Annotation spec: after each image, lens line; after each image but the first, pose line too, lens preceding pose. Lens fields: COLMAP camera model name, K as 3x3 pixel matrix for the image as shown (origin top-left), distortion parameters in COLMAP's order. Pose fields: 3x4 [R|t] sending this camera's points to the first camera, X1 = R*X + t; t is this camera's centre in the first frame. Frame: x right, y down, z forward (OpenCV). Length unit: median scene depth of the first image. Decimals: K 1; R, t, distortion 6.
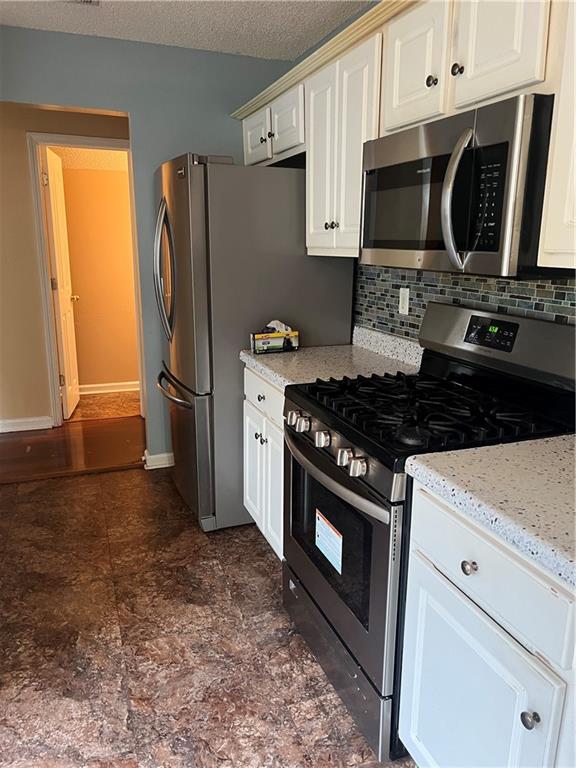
lens RADIAL K [[581.2, 0, 282.0], [0, 581.2, 383.4], [0, 0, 1]] dist [0.048228, -0.056006]
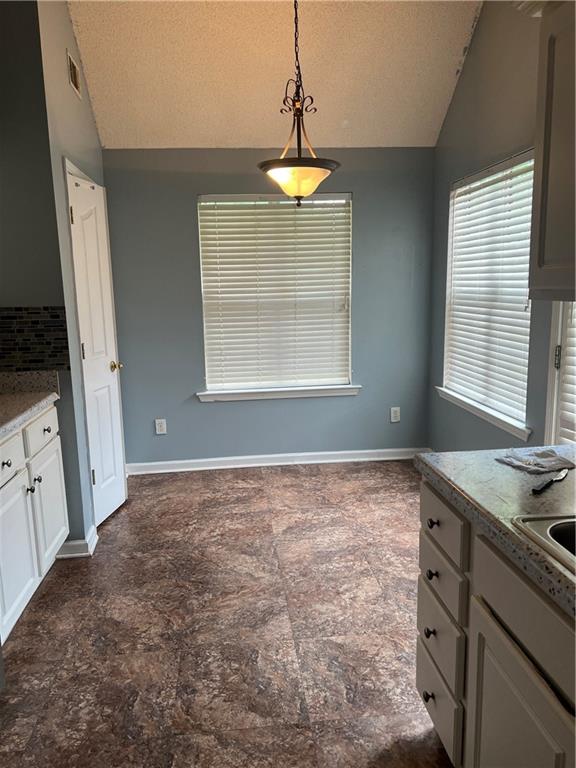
lens RADIAL K [[581.2, 0, 285.6], [0, 581.2, 384.5], [0, 0, 1]] dist [0.048228, -0.056006]
pose [[-0.973098, -0.047090, 0.225528, -0.676696], [0.044649, 0.921787, 0.385116, -0.441375], [-0.226024, 0.384825, -0.894887, 1.663445]]
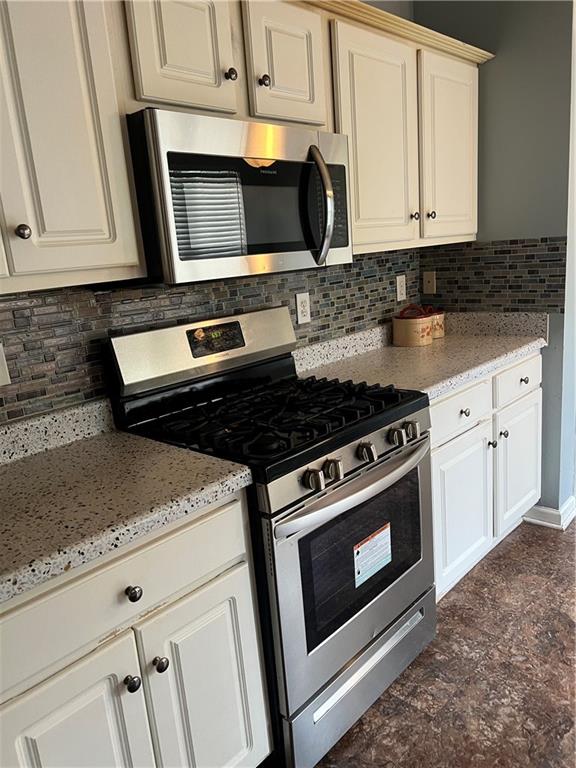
lens RADIAL K [[581.2, 0, 286.3], [0, 581.2, 379.1], [0, 0, 1]] dist [0.048228, -0.056006]
pose [[-0.455581, -0.194333, 0.868724, -0.654668], [0.261319, 0.903691, 0.339198, -0.373447], [-0.850975, 0.381546, -0.360921, 1.426650]]
